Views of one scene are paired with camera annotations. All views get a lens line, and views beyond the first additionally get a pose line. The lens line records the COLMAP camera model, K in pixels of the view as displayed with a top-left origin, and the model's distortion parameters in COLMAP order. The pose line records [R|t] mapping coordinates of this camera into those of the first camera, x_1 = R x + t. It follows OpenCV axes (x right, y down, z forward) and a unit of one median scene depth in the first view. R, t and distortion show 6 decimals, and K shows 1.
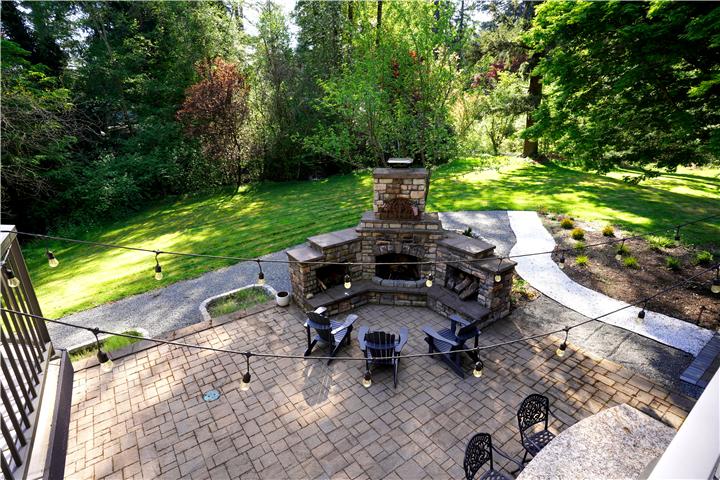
lens RADIAL K [[368.3, 0, 359.3], [0, 368.3, 243.2], [0, 0, 1]] dist [-0.040013, 0.002420]
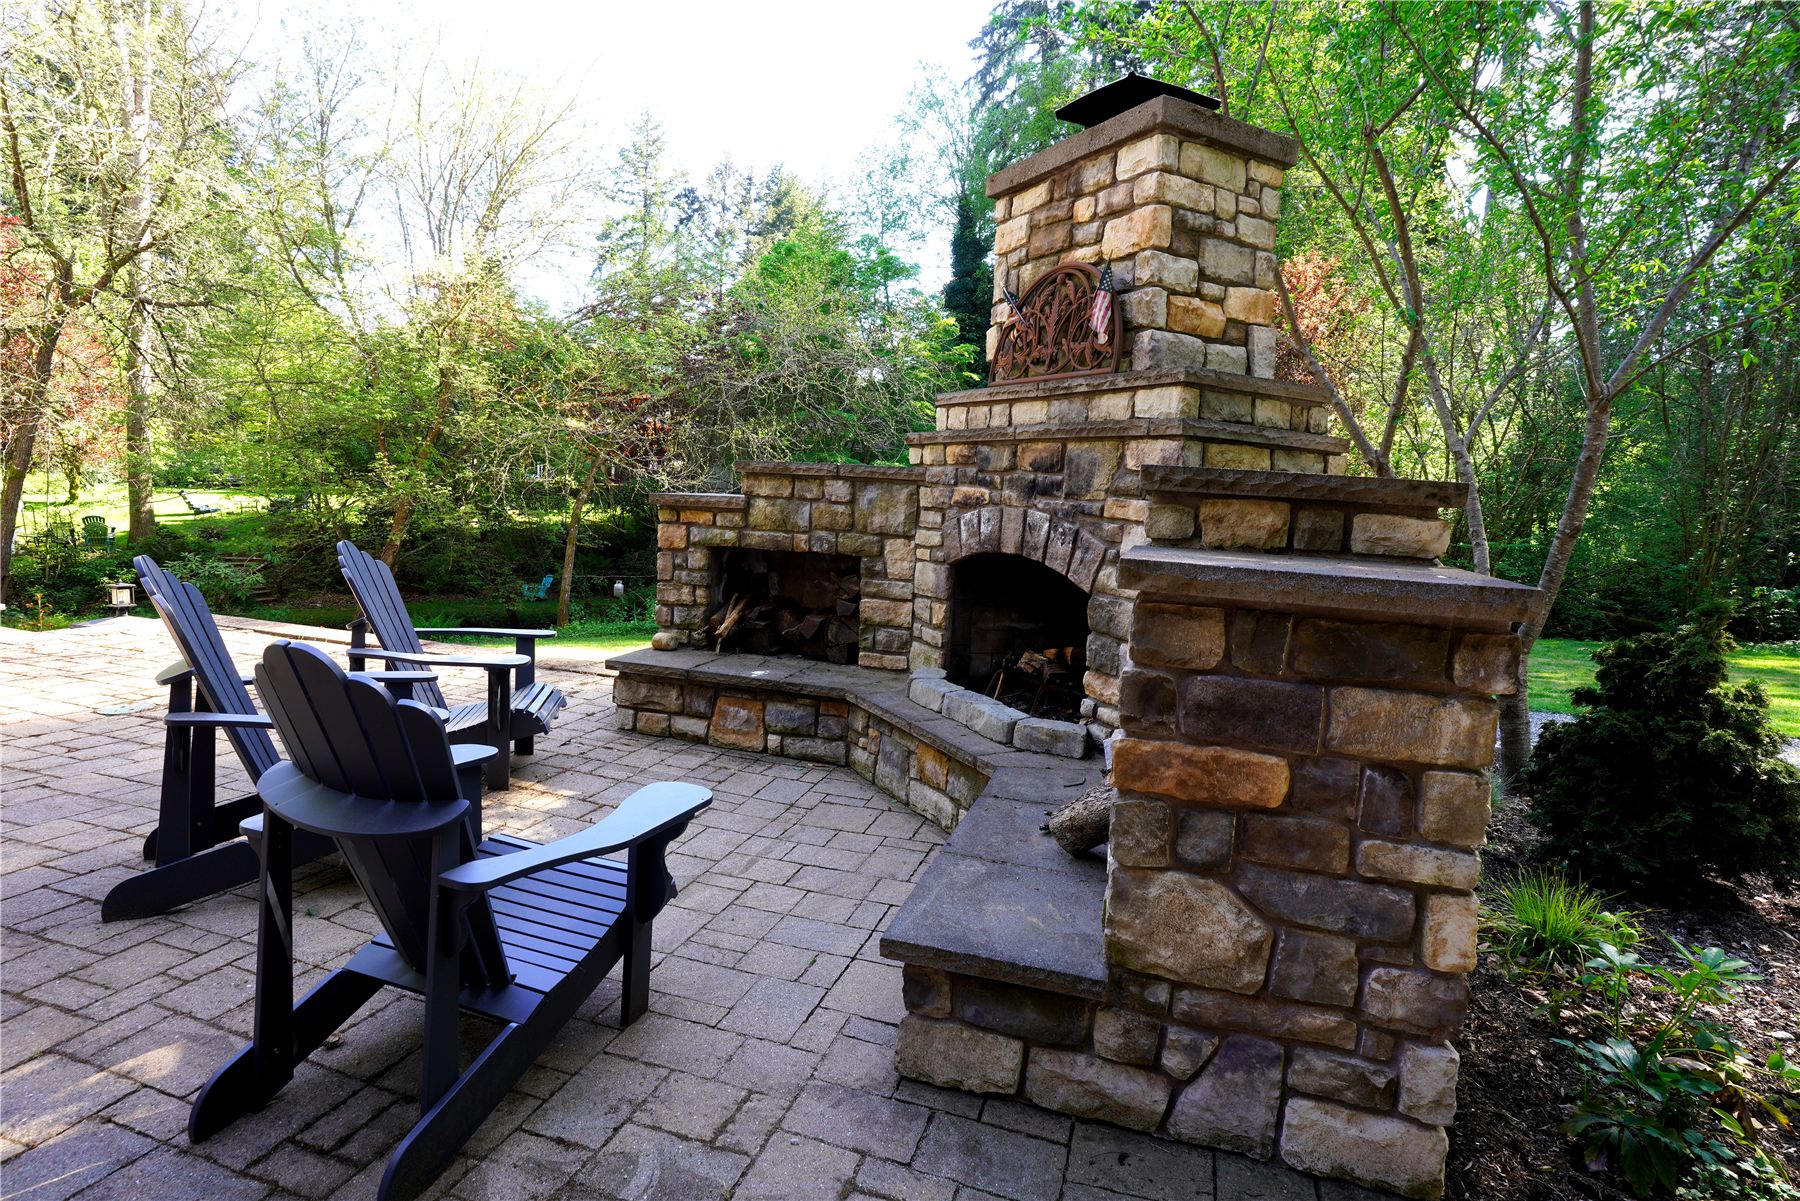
lens RADIAL K [[920.7, 0, 899.7], [0, 920.7, 591.0], [0, 0, 1]] dist [-0.040013, 0.002420]
pose [[0.608941, 0.140626, -0.780650, 0.458307], [-0.329869, 0.939917, -0.087996, 0.109261], [0.721372, 0.311096, 0.618742, 0.683202]]
